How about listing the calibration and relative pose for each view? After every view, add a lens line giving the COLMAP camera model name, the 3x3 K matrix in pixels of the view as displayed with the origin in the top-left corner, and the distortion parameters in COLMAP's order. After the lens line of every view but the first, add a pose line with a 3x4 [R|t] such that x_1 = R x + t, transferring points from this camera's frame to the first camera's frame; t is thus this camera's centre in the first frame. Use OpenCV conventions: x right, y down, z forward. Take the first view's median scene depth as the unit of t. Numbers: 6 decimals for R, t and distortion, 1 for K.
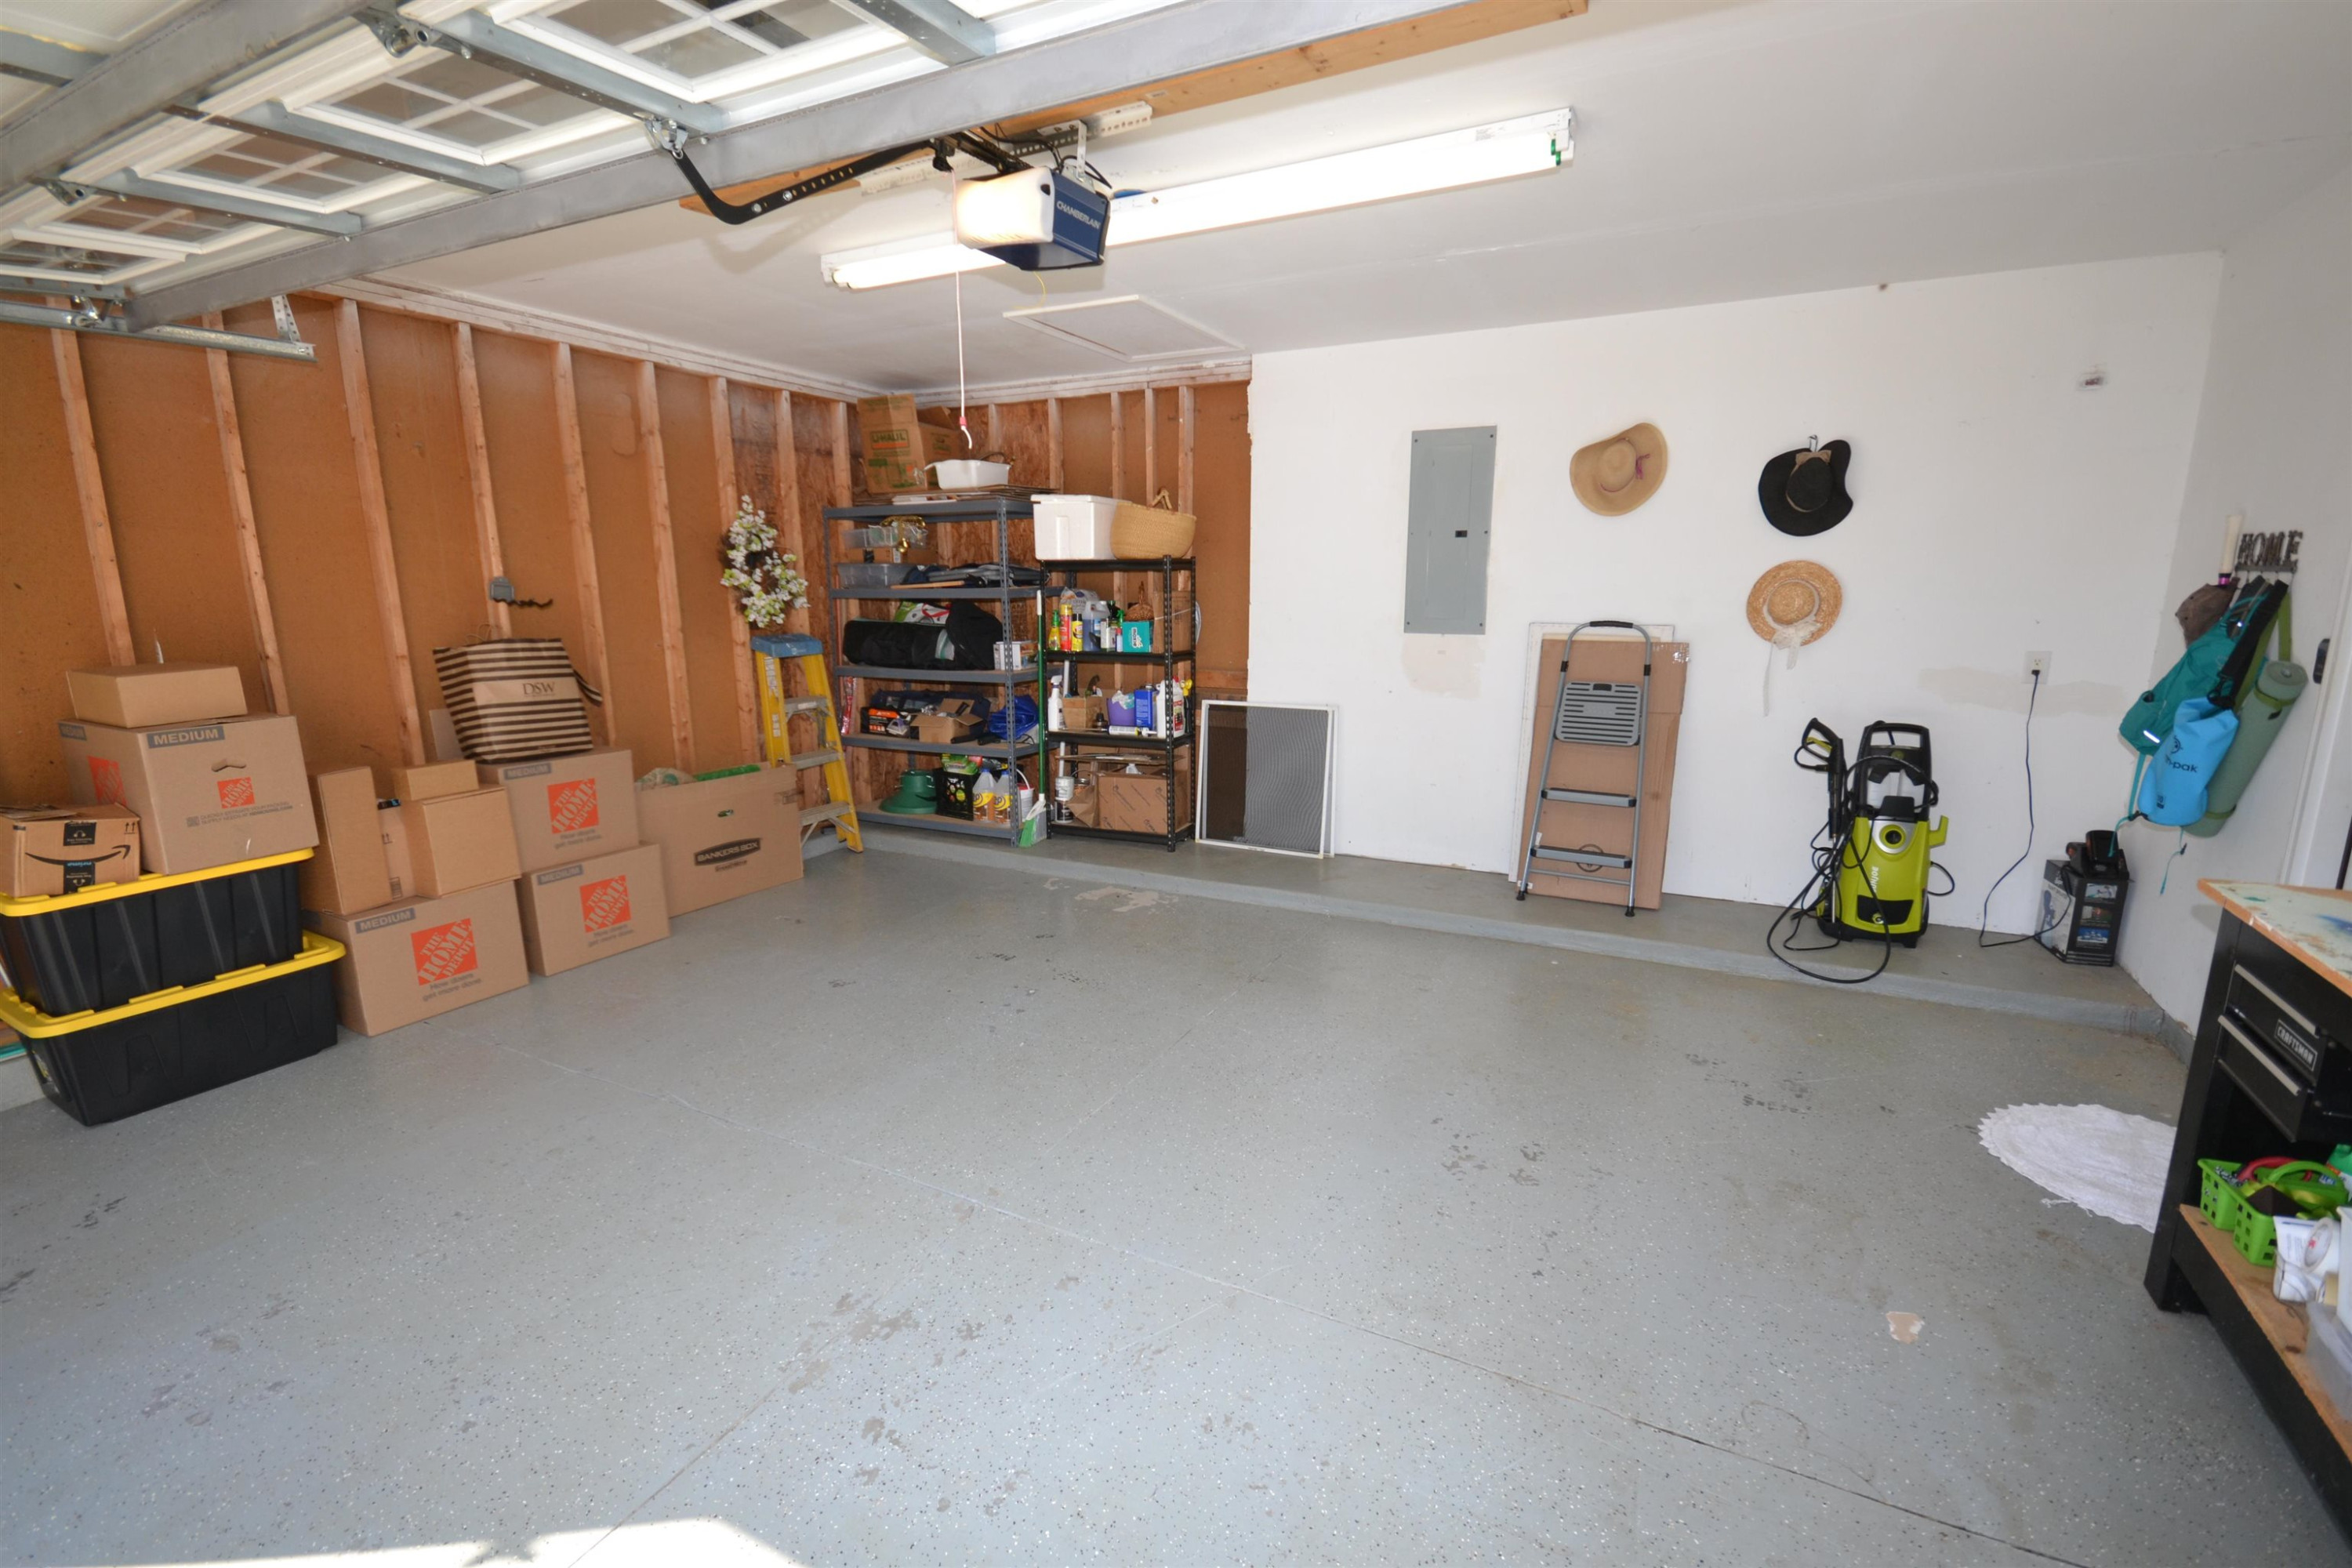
lens RADIAL K [[1049.9, 0, 1180.7], [0, 1049.9, 788.8], [0, 0, 1]] dist [0.001013, 0.000544]
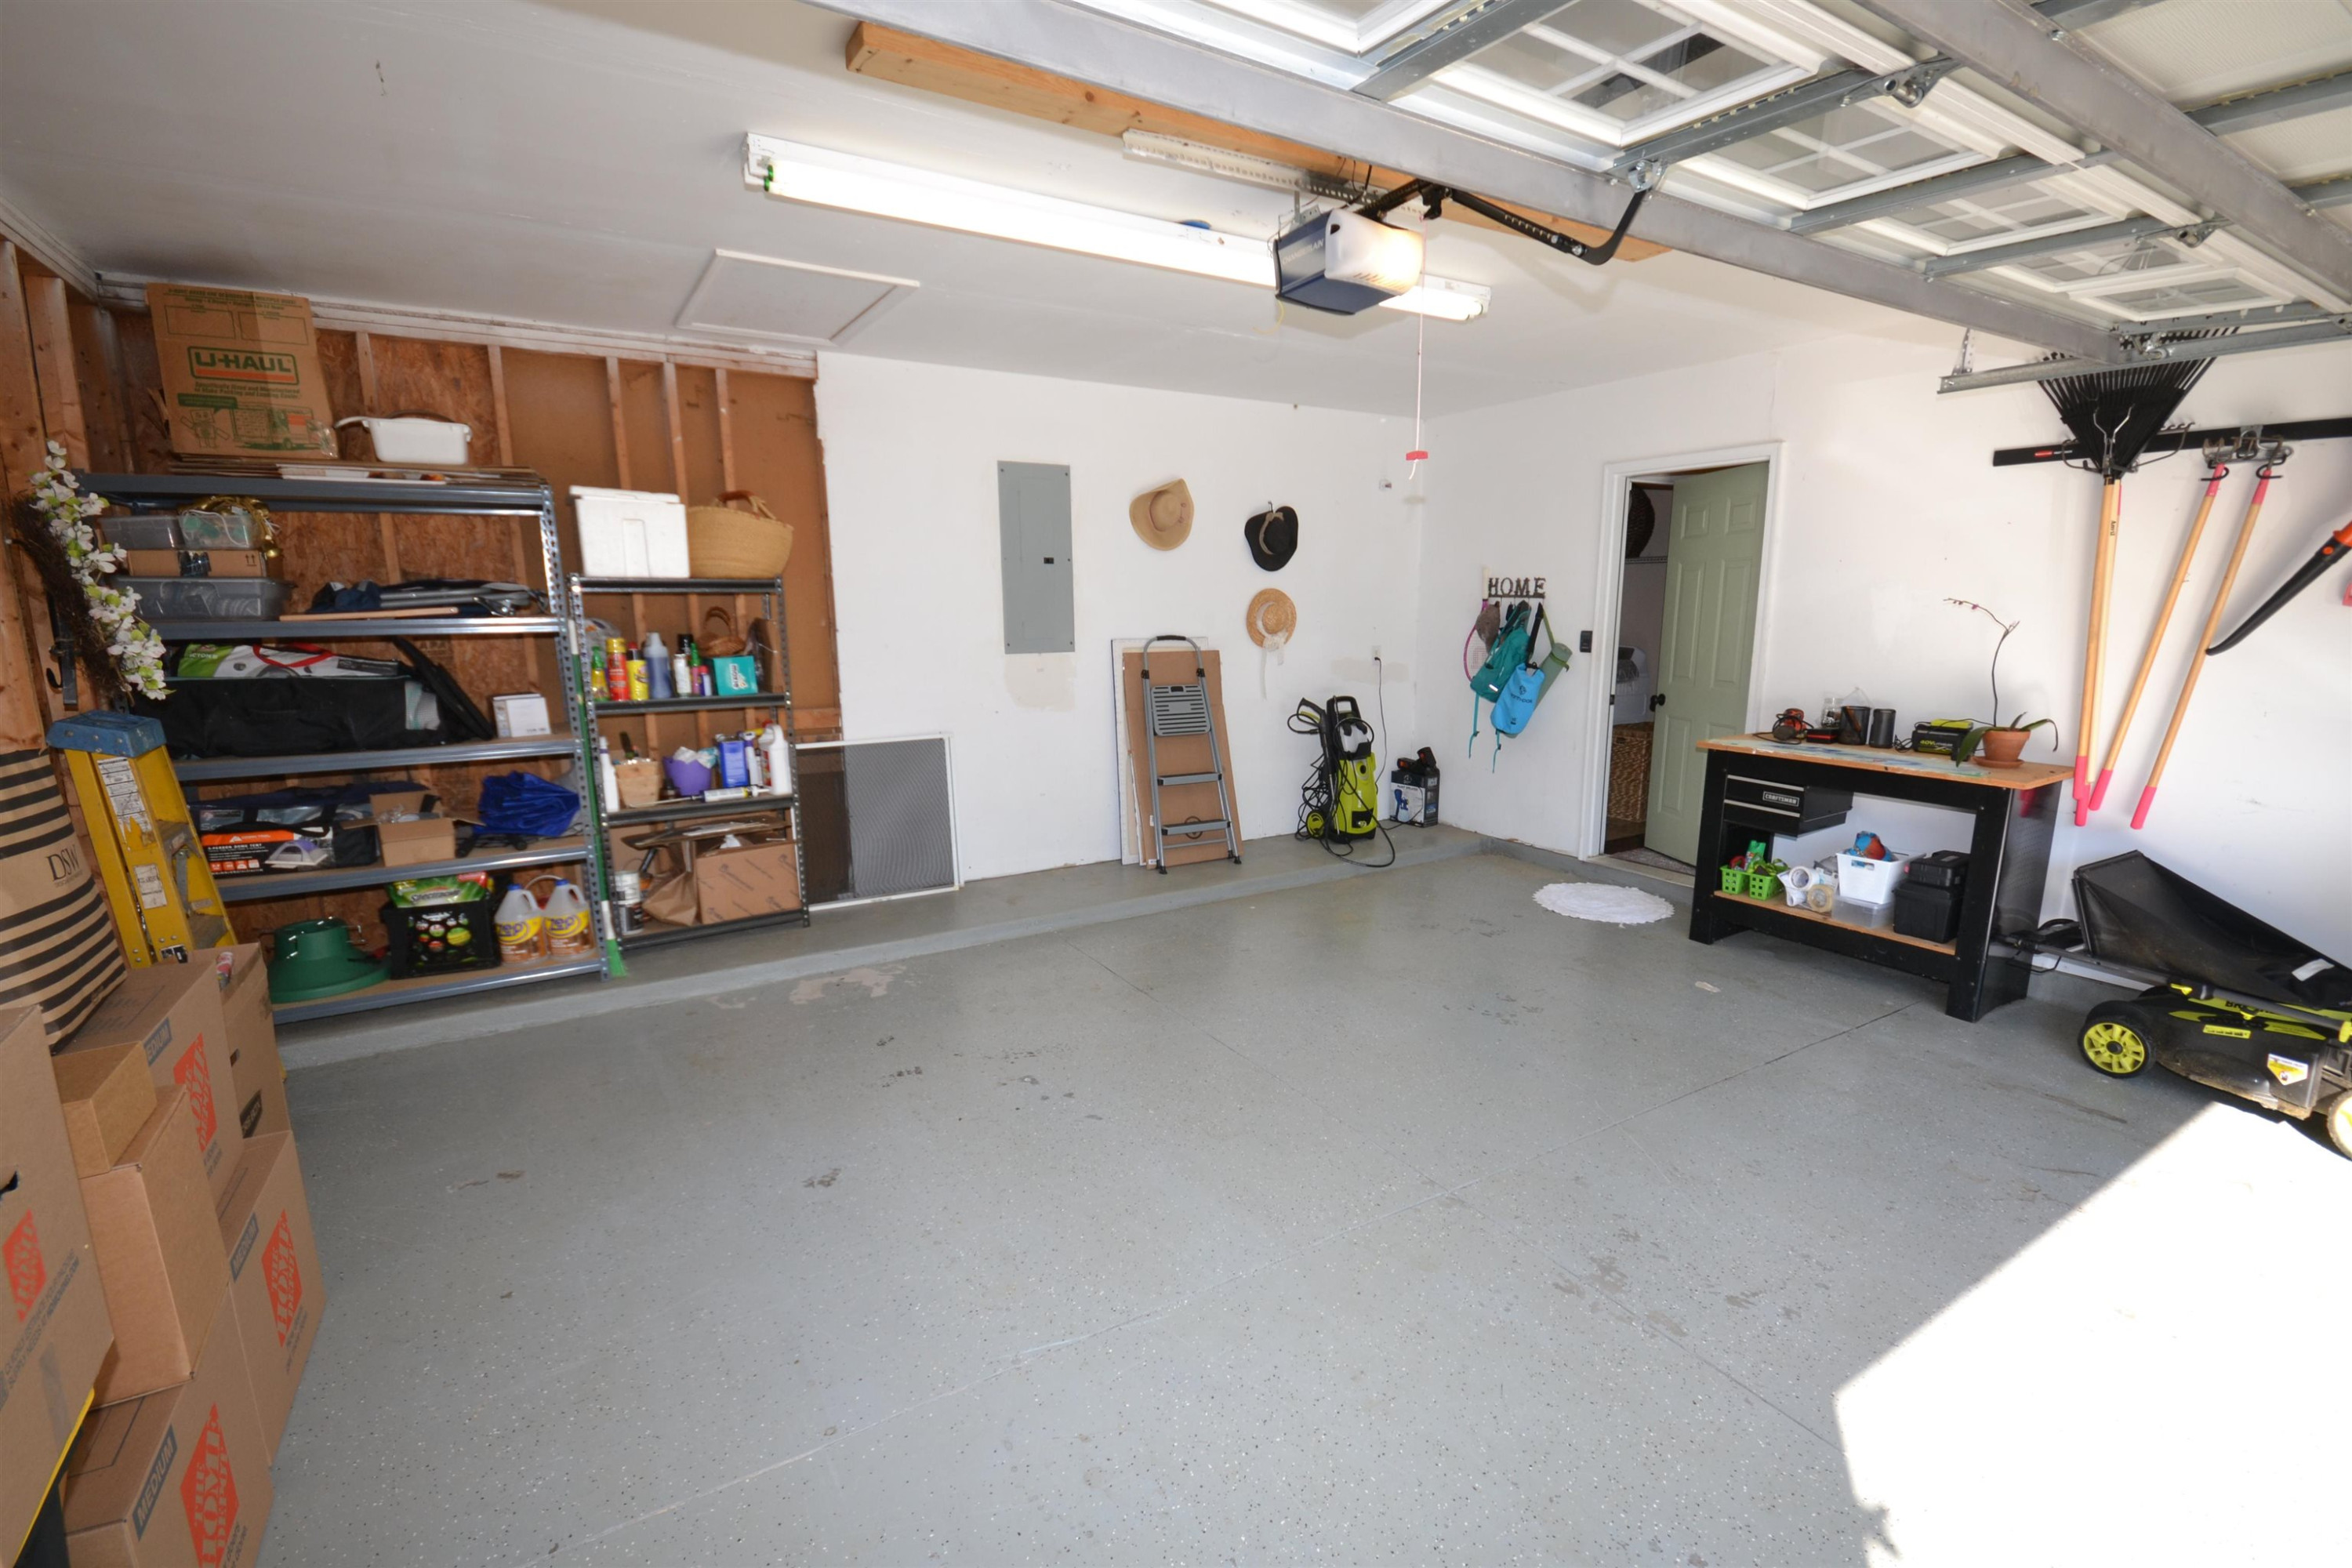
lens RADIAL K [[1049.9, 0, 1179.0], [0, 1049.9, 792.2], [0, 0, 1]] dist [0.001013, 0.000544]
pose [[0.523264, -0.153868, 0.838164, -0.565683], [0.168676, 0.982805, 0.075117, -0.061326], [-0.835310, 0.102072, 0.540221, 0.299817]]
